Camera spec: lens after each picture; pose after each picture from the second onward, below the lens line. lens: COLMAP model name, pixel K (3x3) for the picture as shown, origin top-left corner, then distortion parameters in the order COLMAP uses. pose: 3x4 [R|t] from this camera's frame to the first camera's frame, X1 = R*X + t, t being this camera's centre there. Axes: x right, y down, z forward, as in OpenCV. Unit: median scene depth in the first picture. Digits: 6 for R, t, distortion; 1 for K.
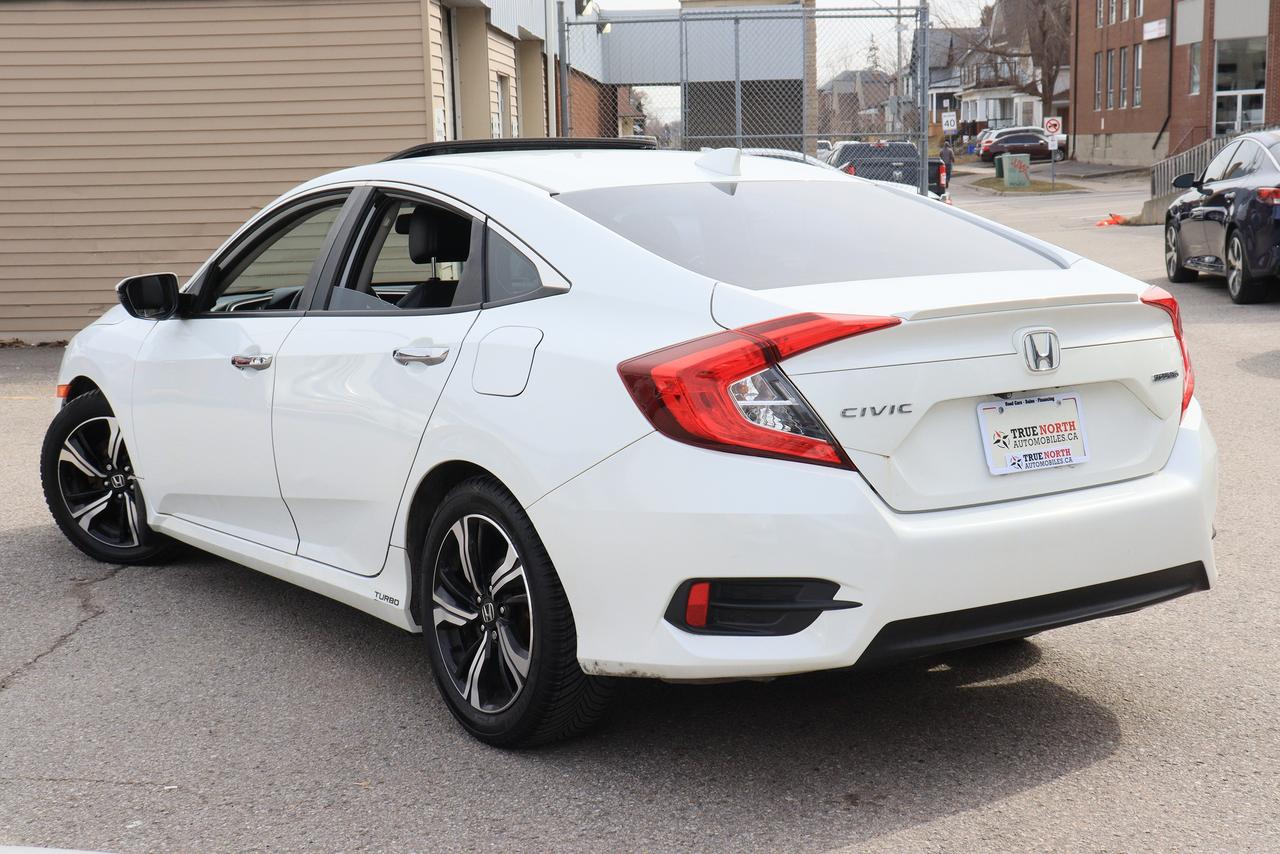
lens RADIAL K [[1971.2, 0, 640.0], [0, 1971.2, 428.2], [0, 0, 1]] dist [0.000815, 0.000000]
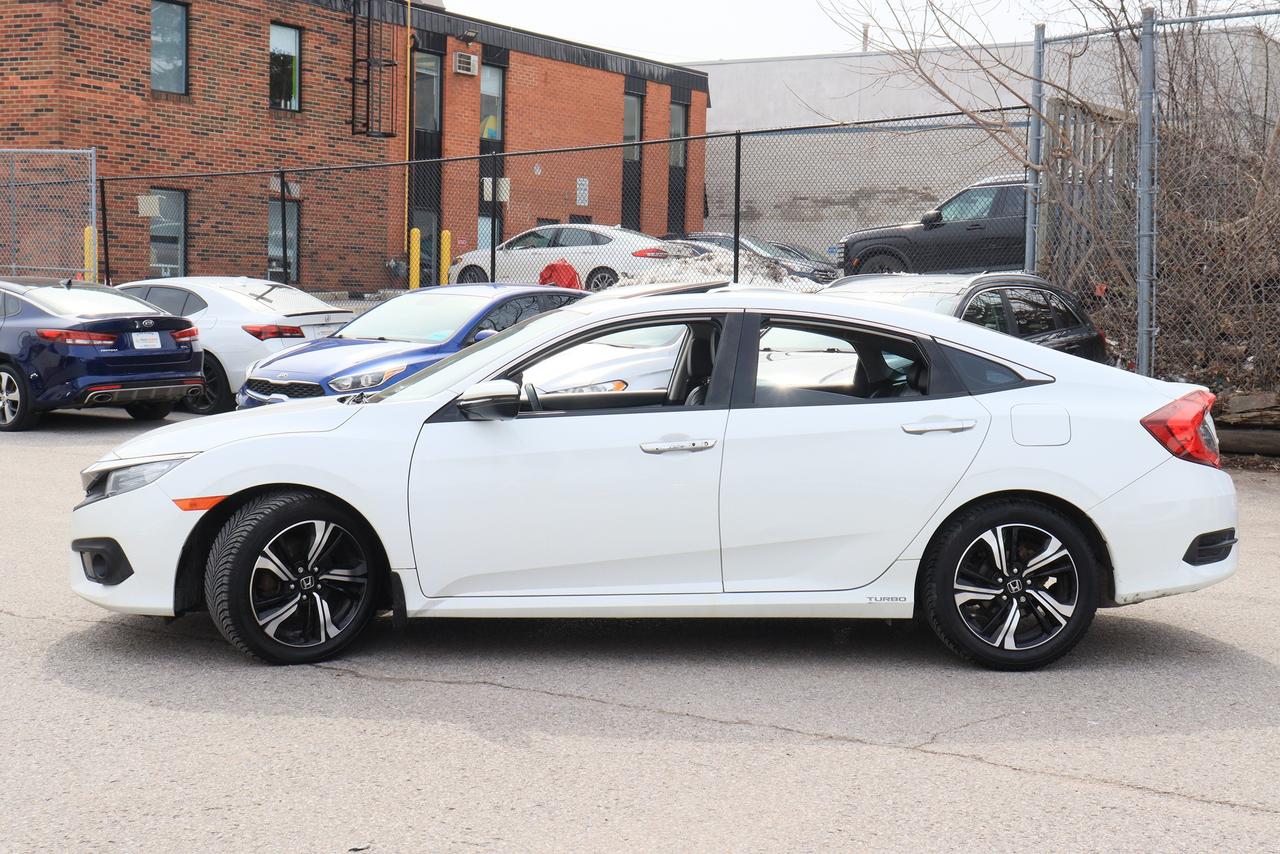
lens RADIAL K [[1891.7, 0, 639.8], [0, 1891.7, 426.3], [0, 0, 1]] dist [0.012889, 0.000000]
pose [[0.456375, -0.017137, 0.889623, -1.498597], [0.086031, 0.995980, -0.024948, -0.021101], [-0.885619, 0.087920, 0.456015, 0.542555]]
